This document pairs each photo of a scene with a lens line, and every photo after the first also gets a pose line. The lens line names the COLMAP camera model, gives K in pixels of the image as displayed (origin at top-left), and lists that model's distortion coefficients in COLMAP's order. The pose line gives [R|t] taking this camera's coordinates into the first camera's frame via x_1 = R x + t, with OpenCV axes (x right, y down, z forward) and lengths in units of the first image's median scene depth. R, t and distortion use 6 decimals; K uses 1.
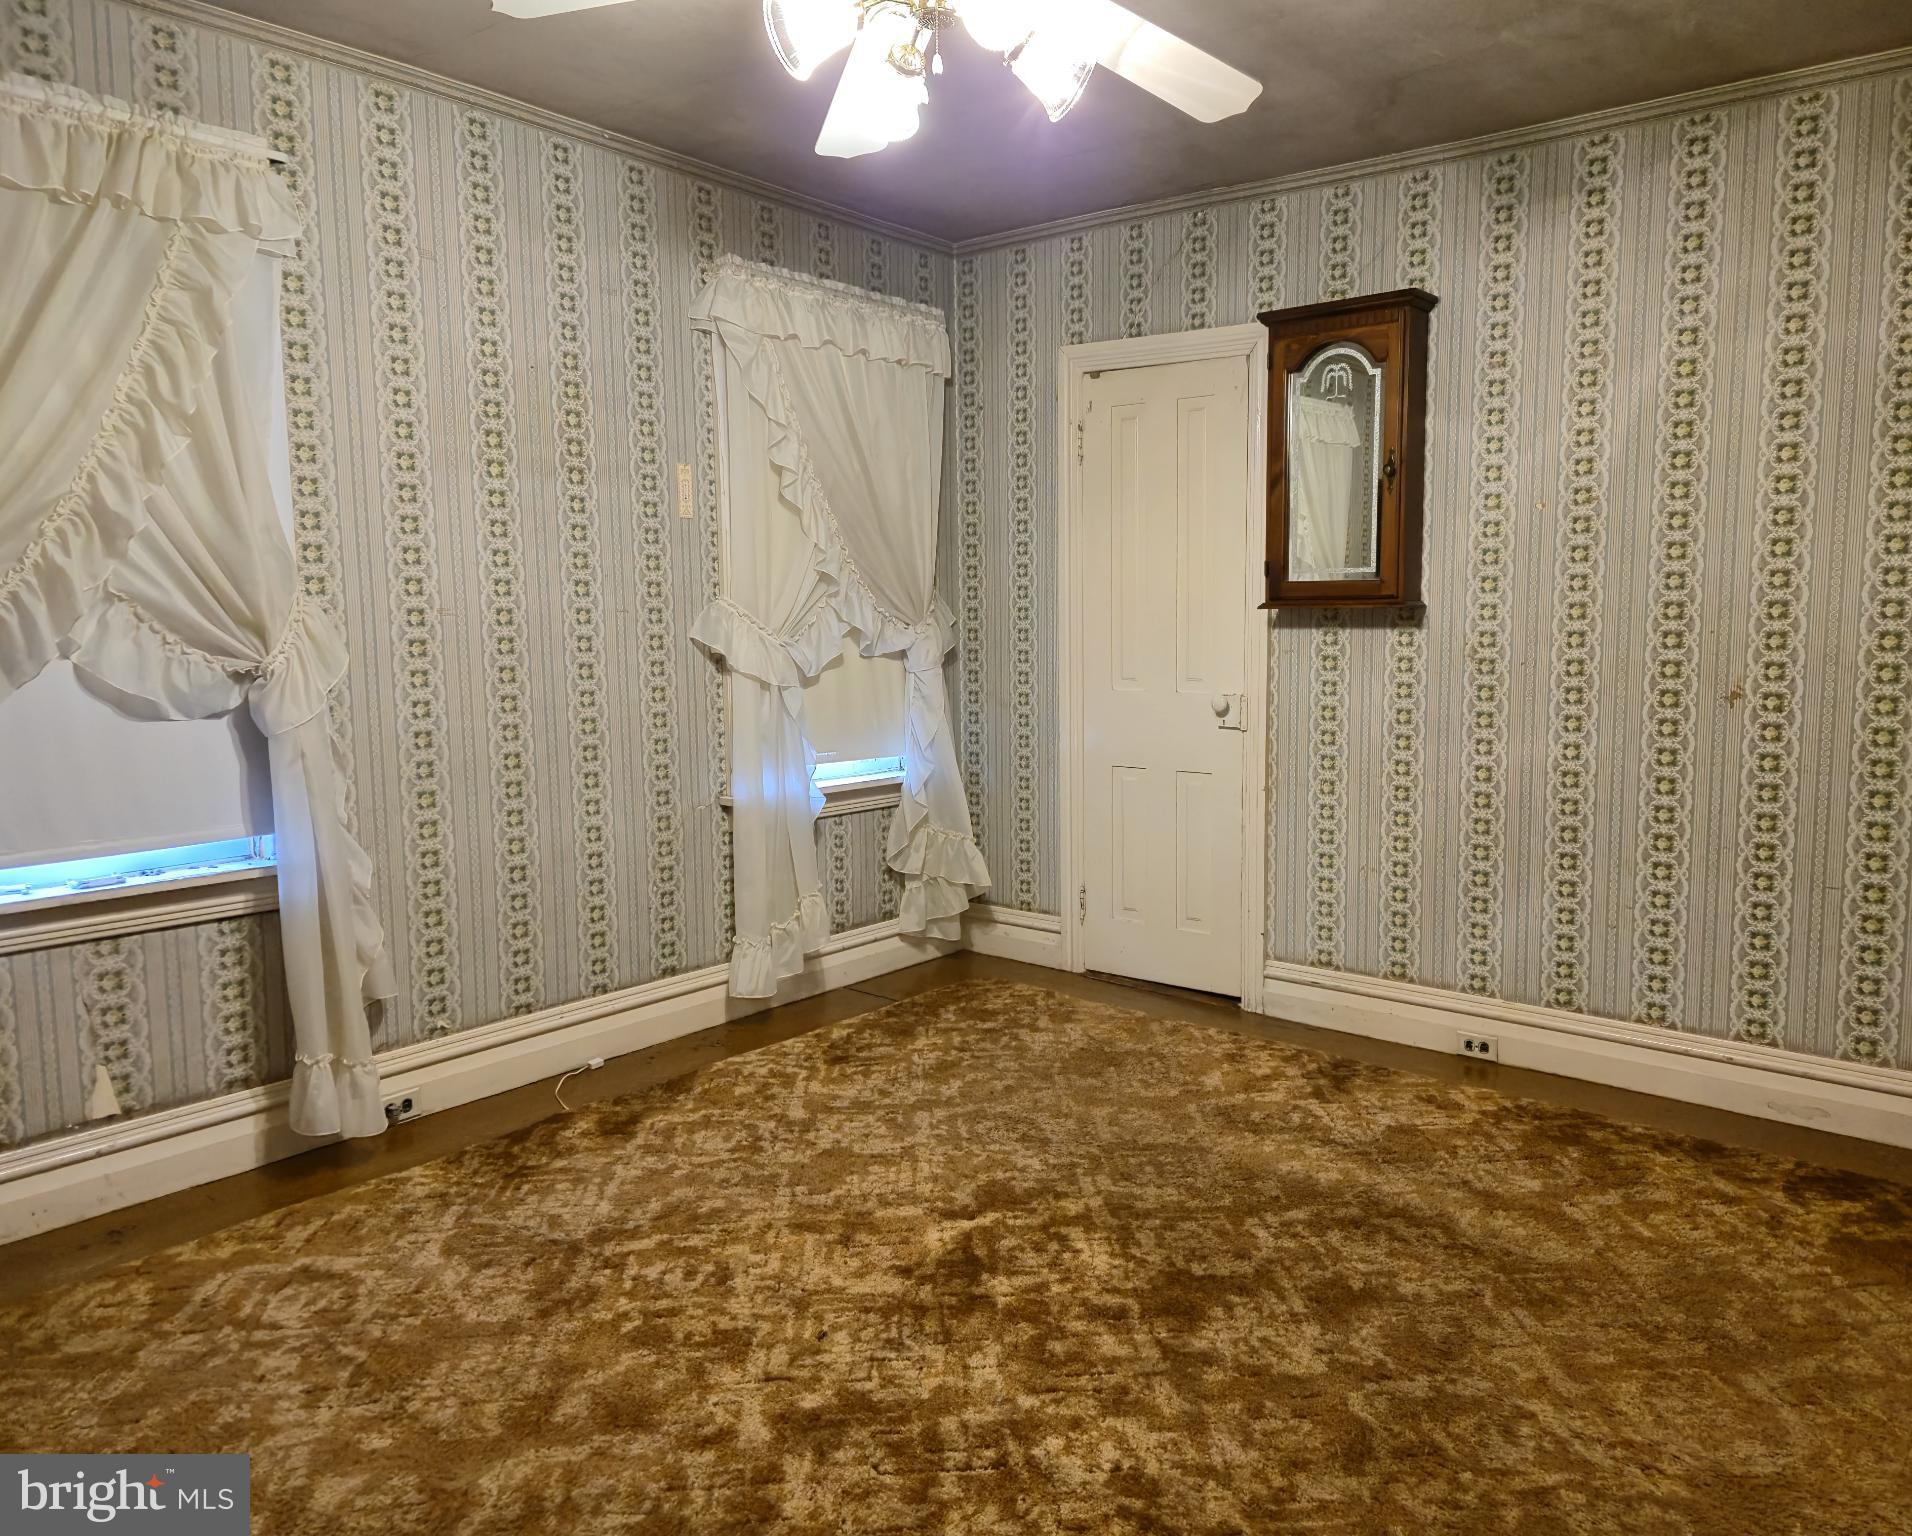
lens RADIAL K [[1380.7, 0, 967.6], [0, 1380.7, 763.4], [0, 0, 1]] dist [0.039580, -0.024546]
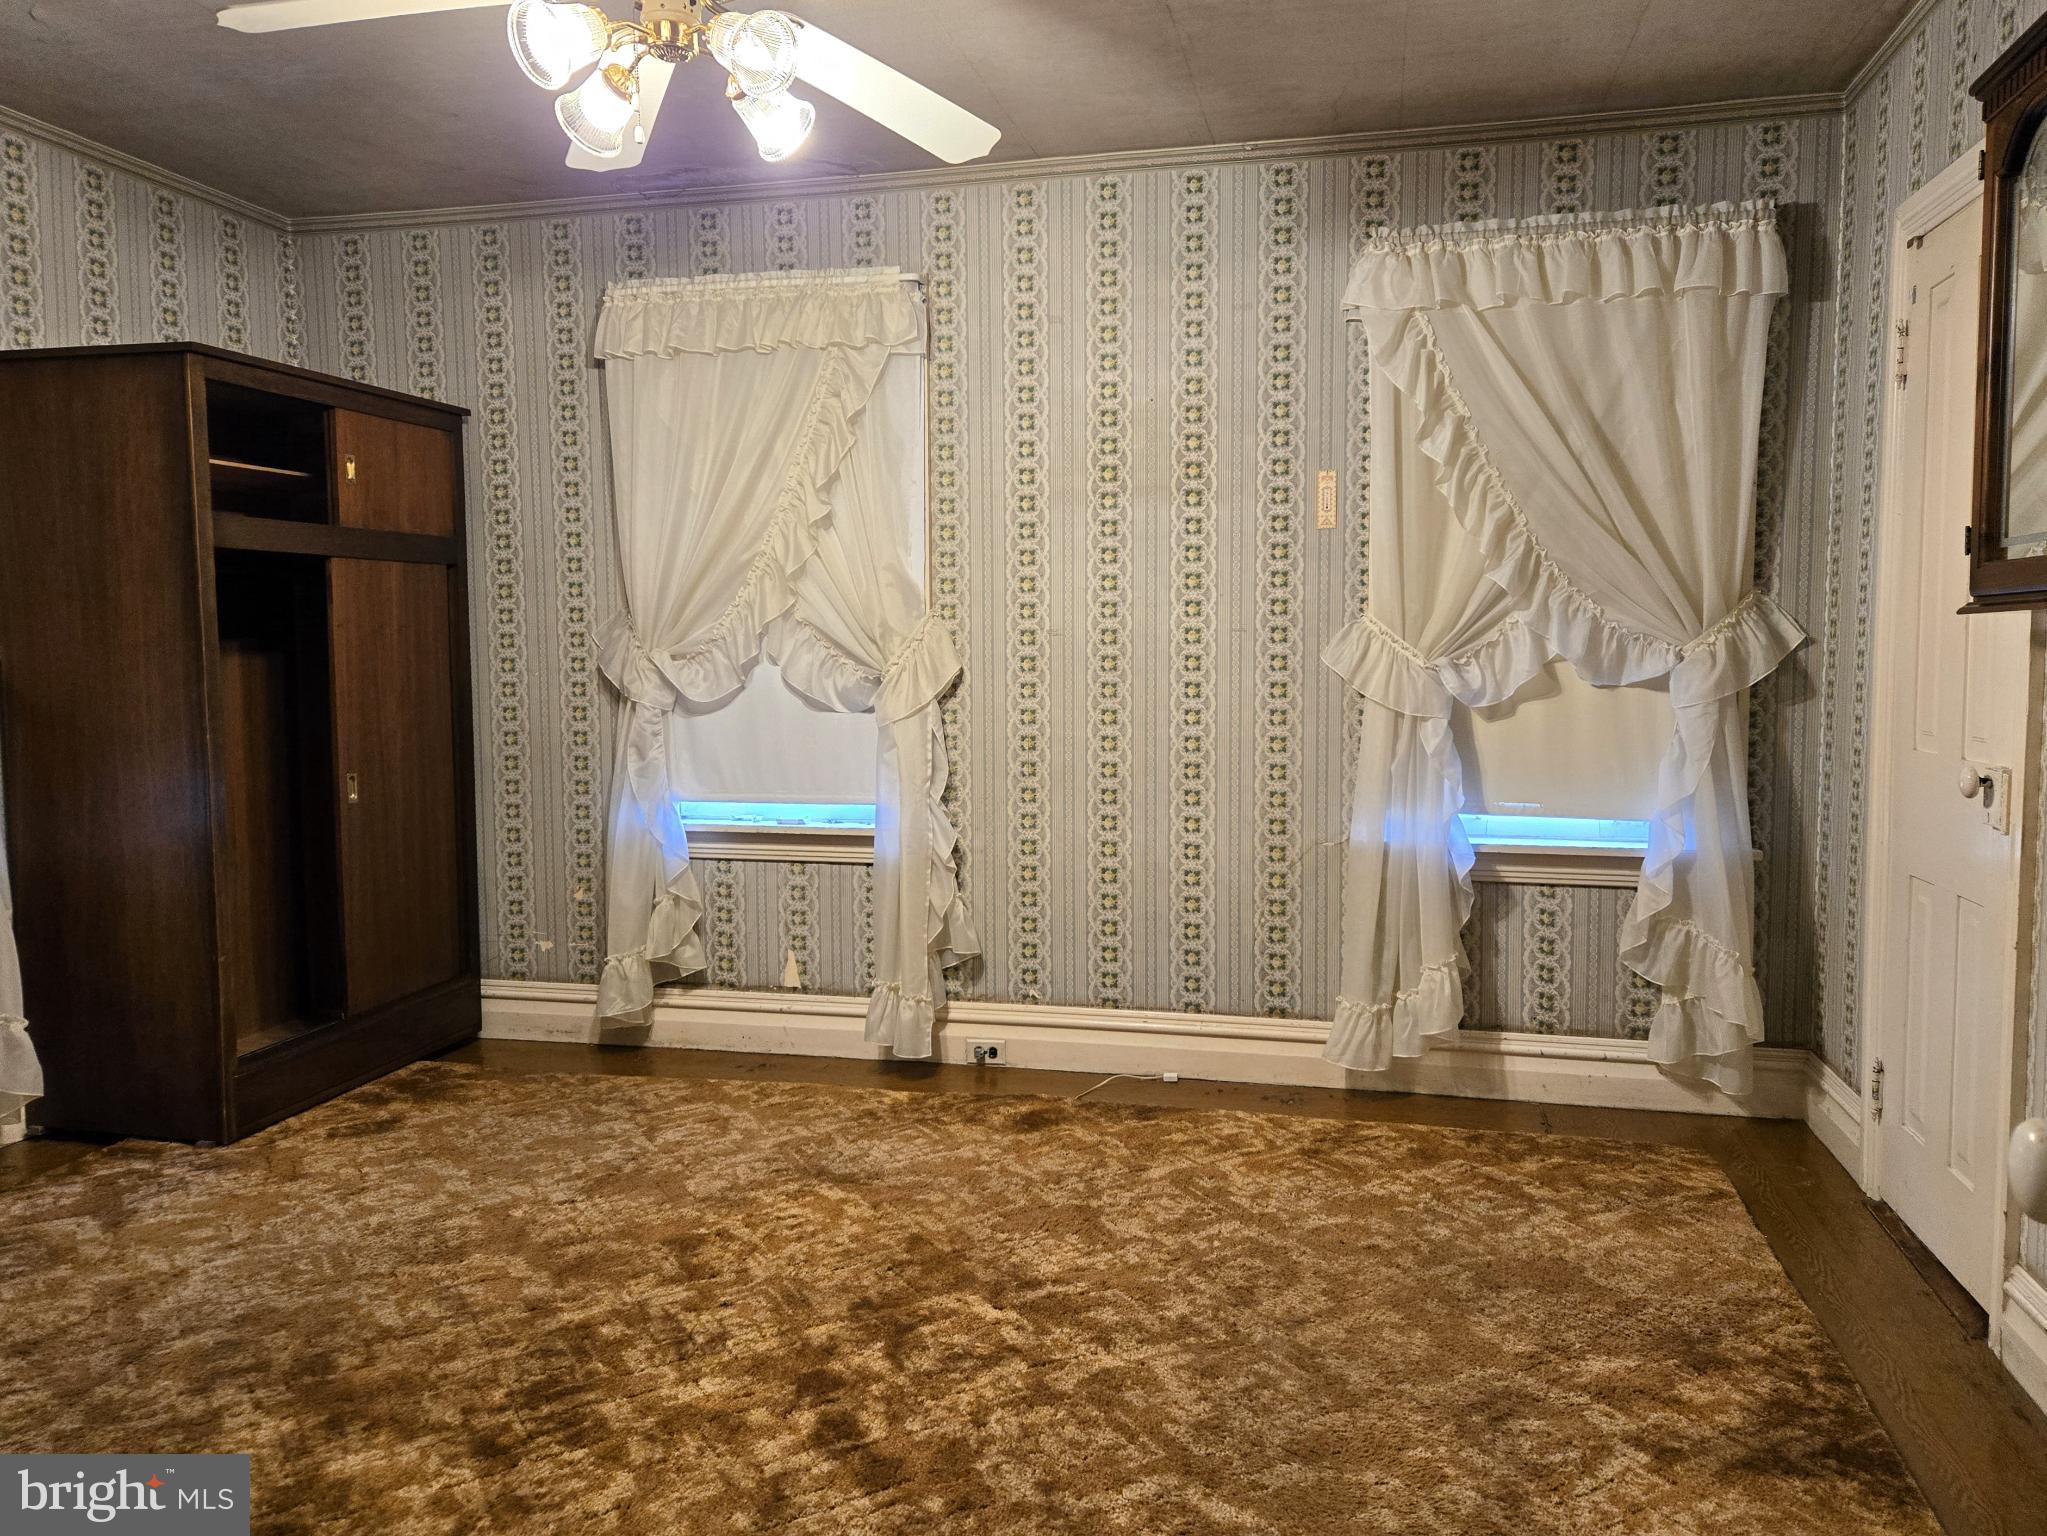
lens RADIAL K [[1410.2, 0, 1028.4], [0, 1410.2, 757.5], [0, 0, 1]] dist [0.054827, -0.026932]
pose [[0.436858, 0.074130, -0.896471, 0.652364], [-0.095363, 0.994799, 0.035790, -0.046677], [0.894461, 0.069855, 0.441655, 0.479689]]
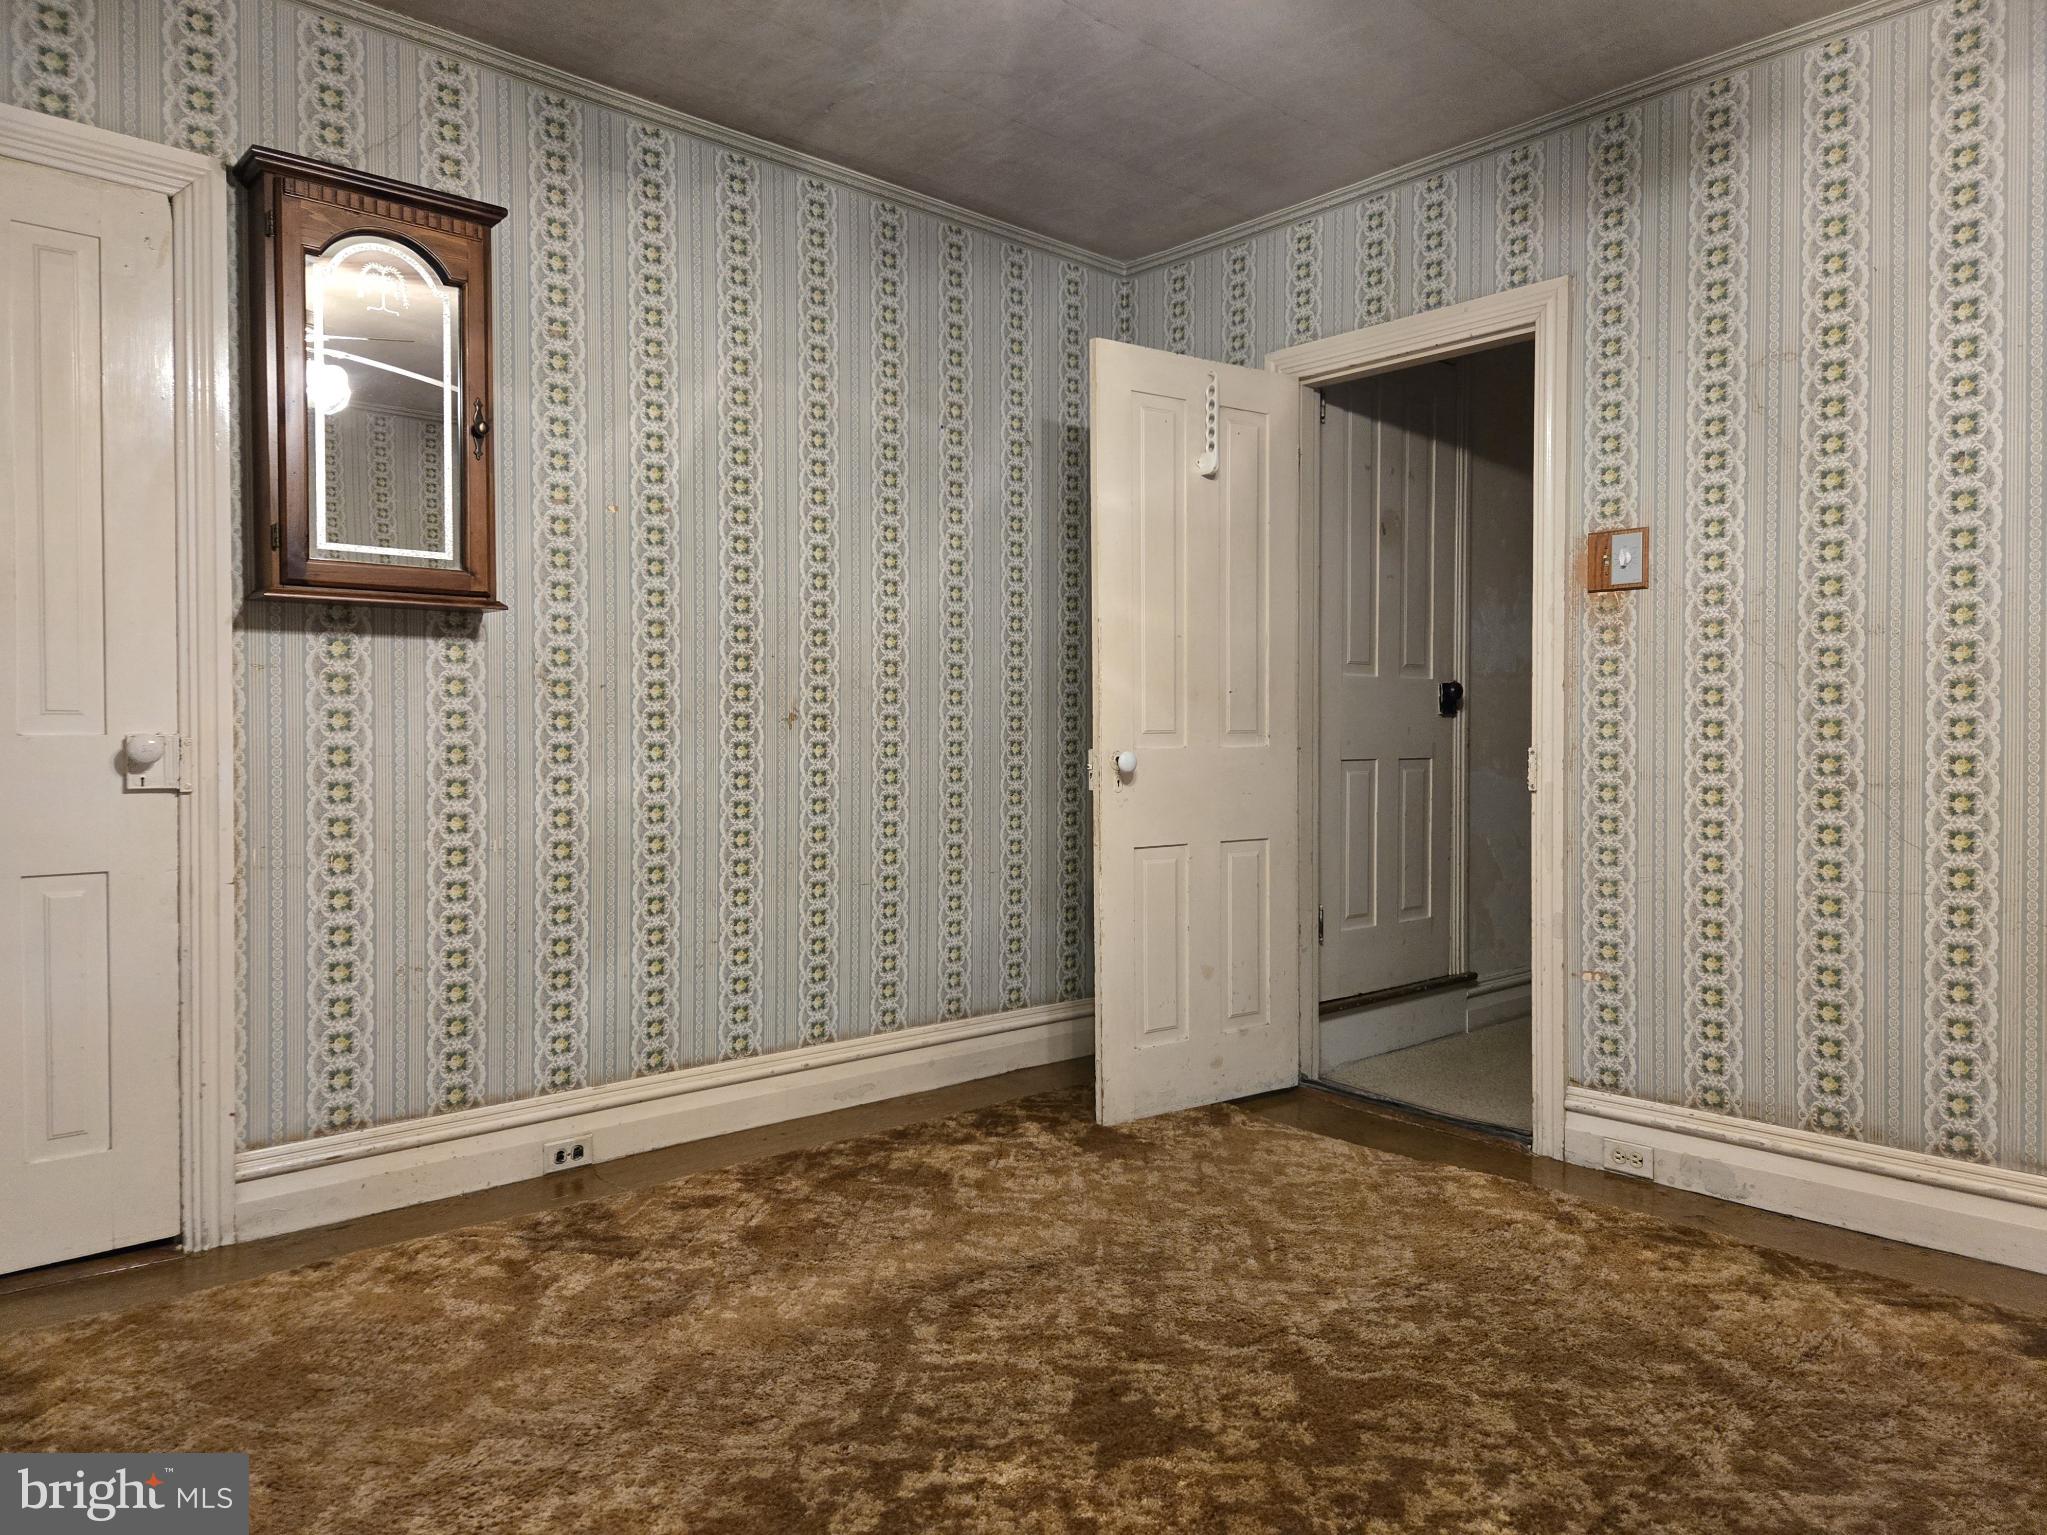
lens RADIAL K [[1410.2, 0, 1026.8], [0, 1410.2, 757.3], [0, 0, 1]] dist [0.054827, -0.026932]
pose [[0.128505, -0.009338, 0.991665, -0.463824], [0.108454, 0.994090, -0.004693, 0.005477], [-0.985761, 0.108154, 0.128759, 0.656654]]
